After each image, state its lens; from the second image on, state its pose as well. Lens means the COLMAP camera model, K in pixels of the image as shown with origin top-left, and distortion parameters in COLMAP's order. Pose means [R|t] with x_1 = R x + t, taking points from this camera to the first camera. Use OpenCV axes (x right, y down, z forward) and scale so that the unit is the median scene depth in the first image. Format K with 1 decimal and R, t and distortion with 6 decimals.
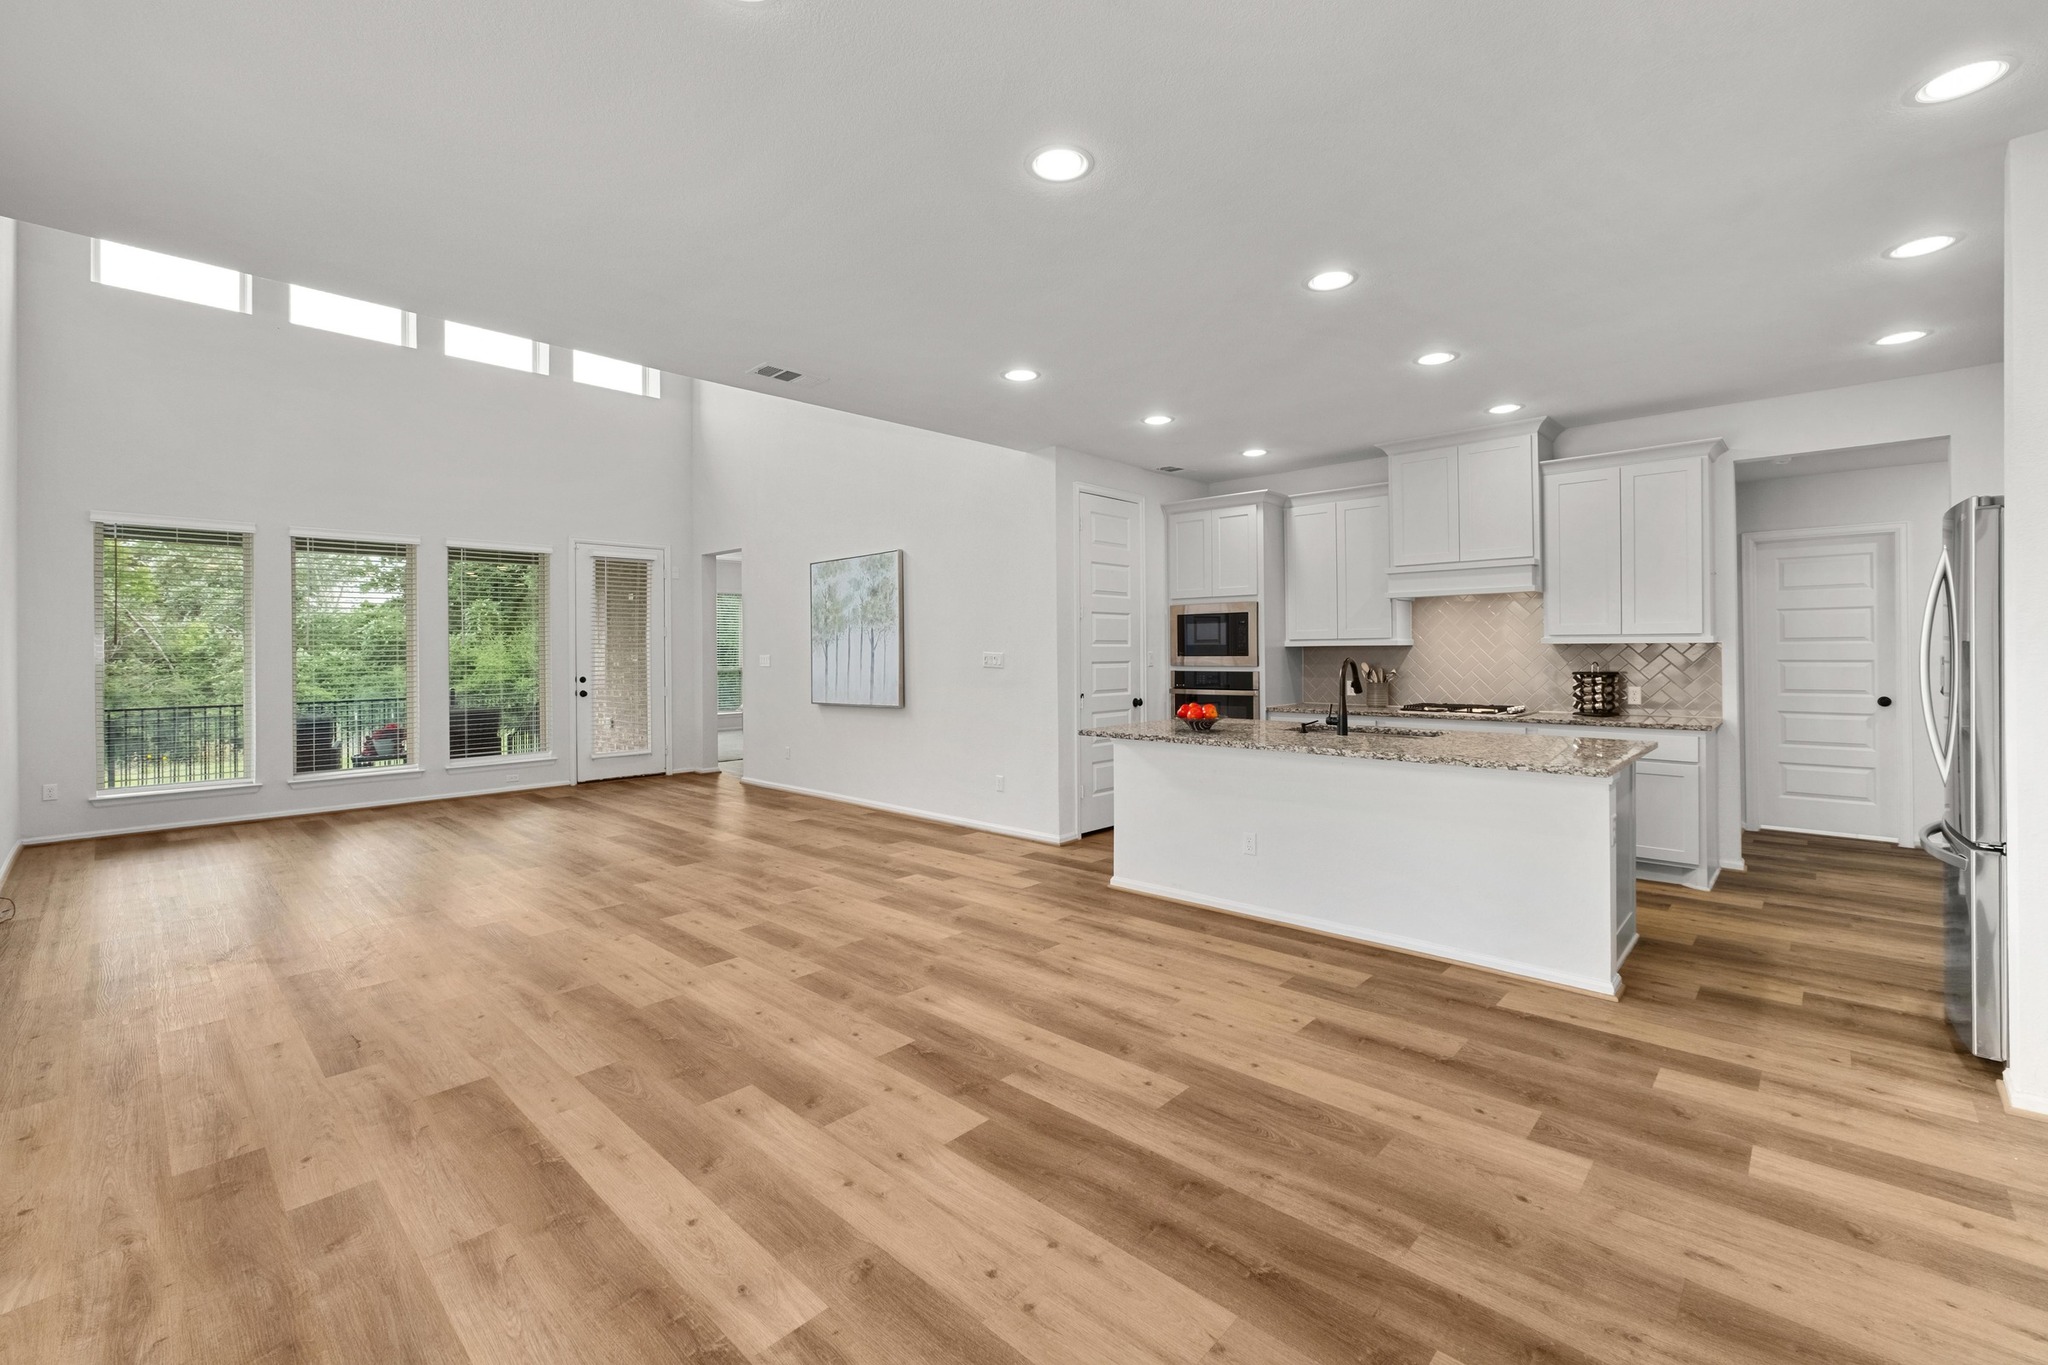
lens RADIAL K [[879.4, 0, 1028.4], [0, 879.4, 648.5], [0, 0, 1]] dist [-0.016267, 0.005622]
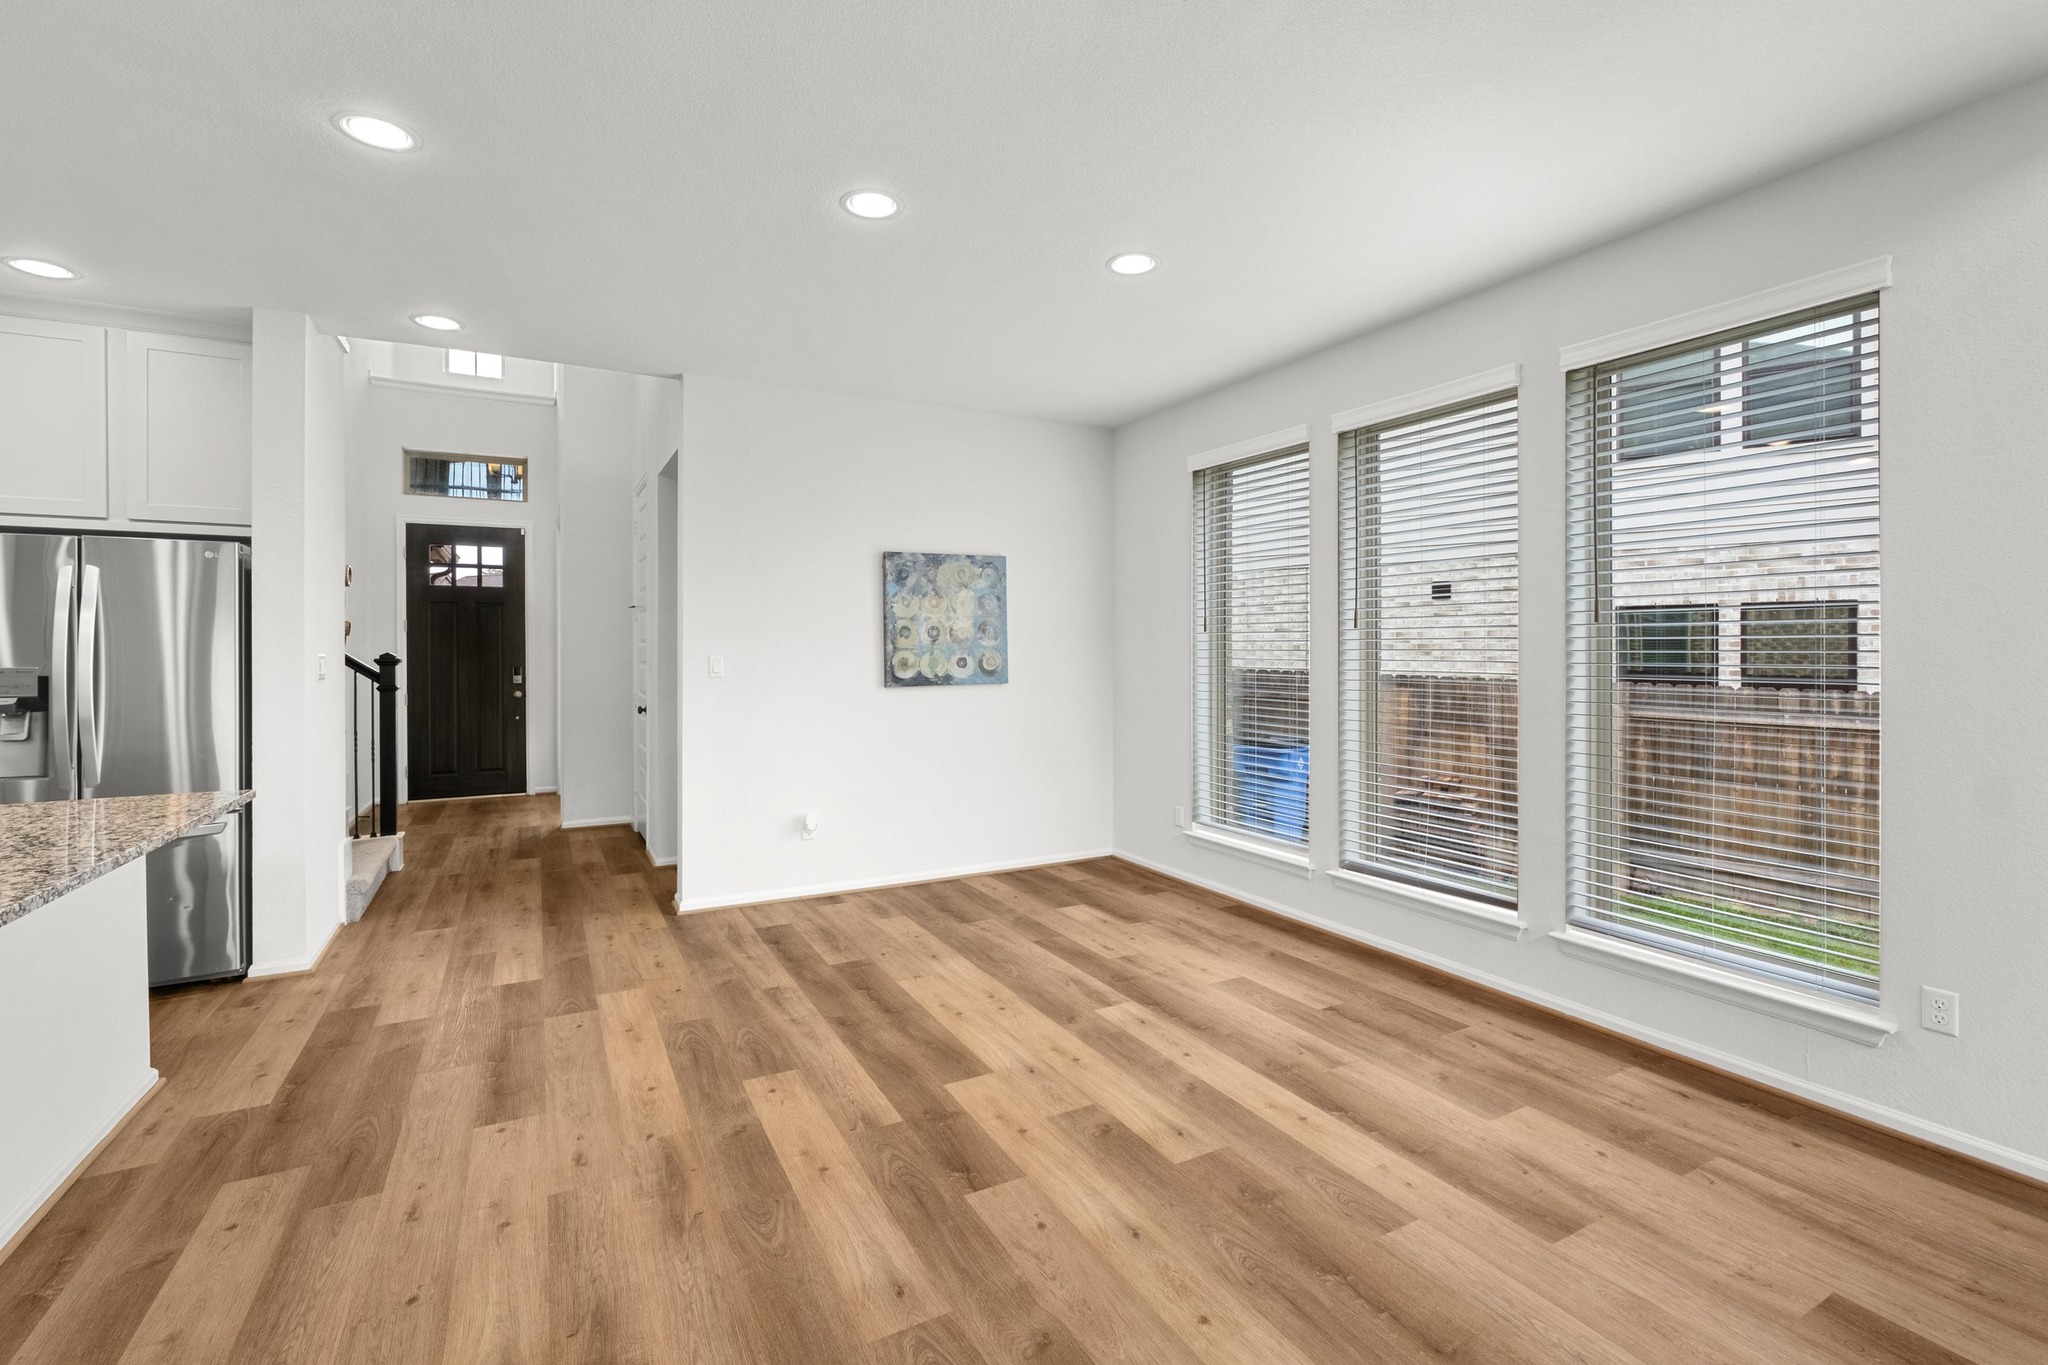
lens RADIAL K [[902.7, 0, 1035.8], [0, 902.7, 644.0], [0, 0, 1]] dist [-0.017607, 0.005897]
pose [[-0.952309, 0.014805, 0.304775, -0.242754], [0.012764, 0.999881, -0.008687, 0.002876], [-0.304867, -0.004383, -0.952385, 0.985825]]
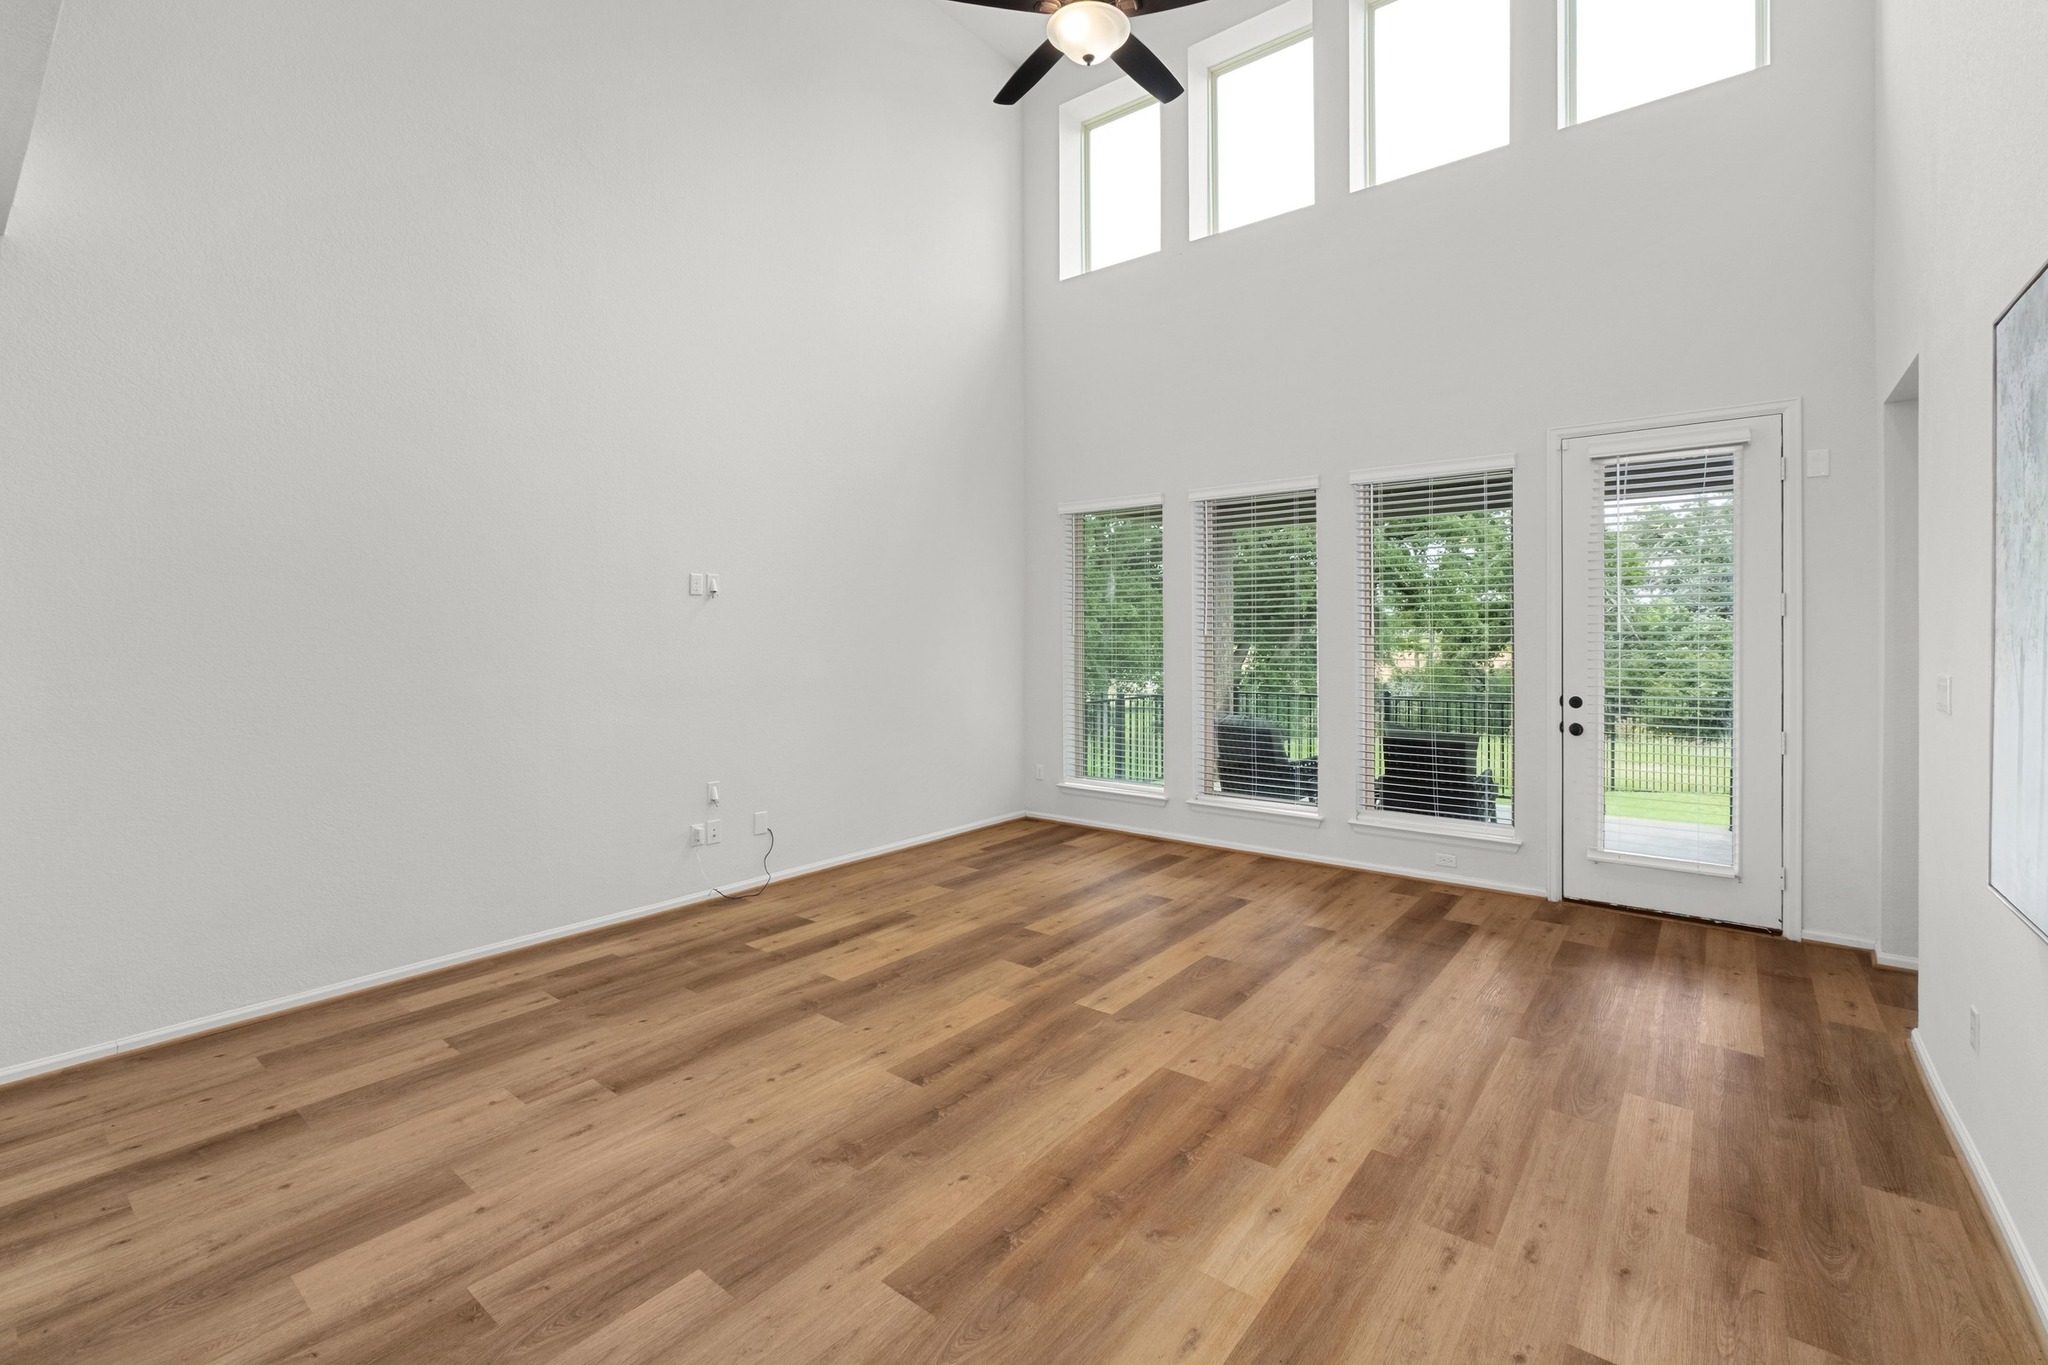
lens RADIAL K [[879.4, 0, 1048.2], [0, 879.4, 621.4], [0, 0, 1]] dist [-0.016267, 0.005622]
pose [[0.088412, -0.002773, -0.996080, -0.037175], [0.002811, 0.999993, -0.002535, -0.020305], [0.996080, -0.002576, 0.088419, 1.102441]]
